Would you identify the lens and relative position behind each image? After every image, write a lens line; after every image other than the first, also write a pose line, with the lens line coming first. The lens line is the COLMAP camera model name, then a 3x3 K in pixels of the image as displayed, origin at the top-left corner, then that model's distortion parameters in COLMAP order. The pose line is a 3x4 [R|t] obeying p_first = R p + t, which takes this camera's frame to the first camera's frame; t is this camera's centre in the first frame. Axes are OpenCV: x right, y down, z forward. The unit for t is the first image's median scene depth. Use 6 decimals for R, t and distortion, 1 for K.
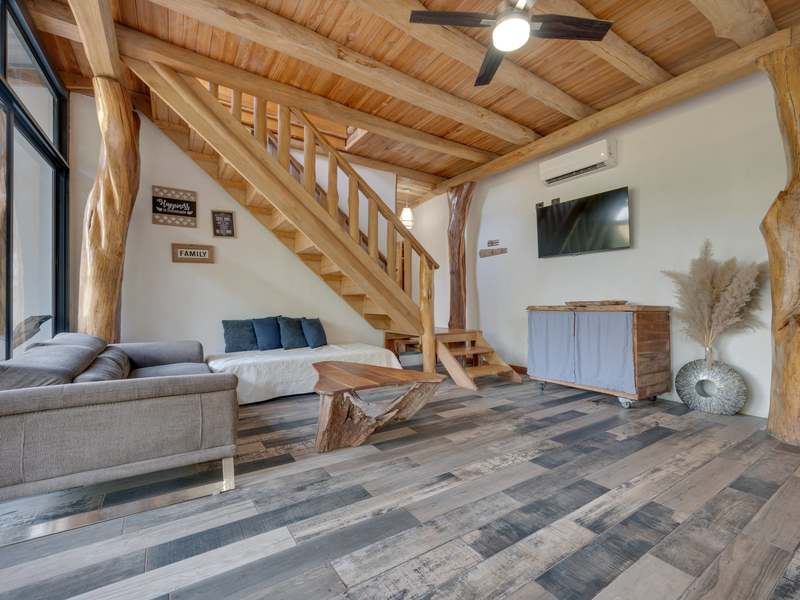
lens RADIAL K [[360.8, 0, 403.8], [0, 360.8, 300.3], [0, 0, 1]] dist [0.000081, -0.000899]
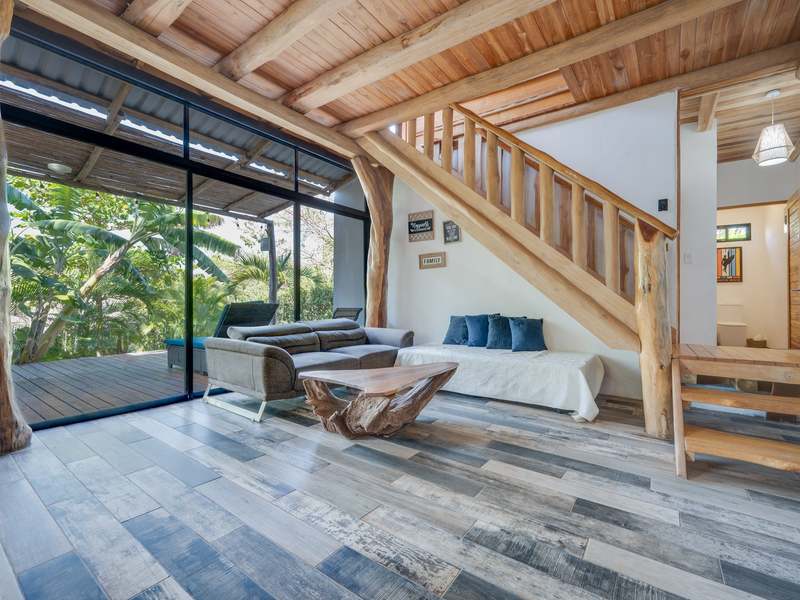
lens RADIAL K [[360.8, 0, 403.8], [0, 360.8, 300.3], [0, 0, 1]] dist [0.000081, -0.000899]
pose [[0.350782, -0.004951, -0.936444, 0.734729], [0.004366, 0.999984, -0.003651, 0.013306], [0.936447, -0.002808, 0.350798, 0.659599]]
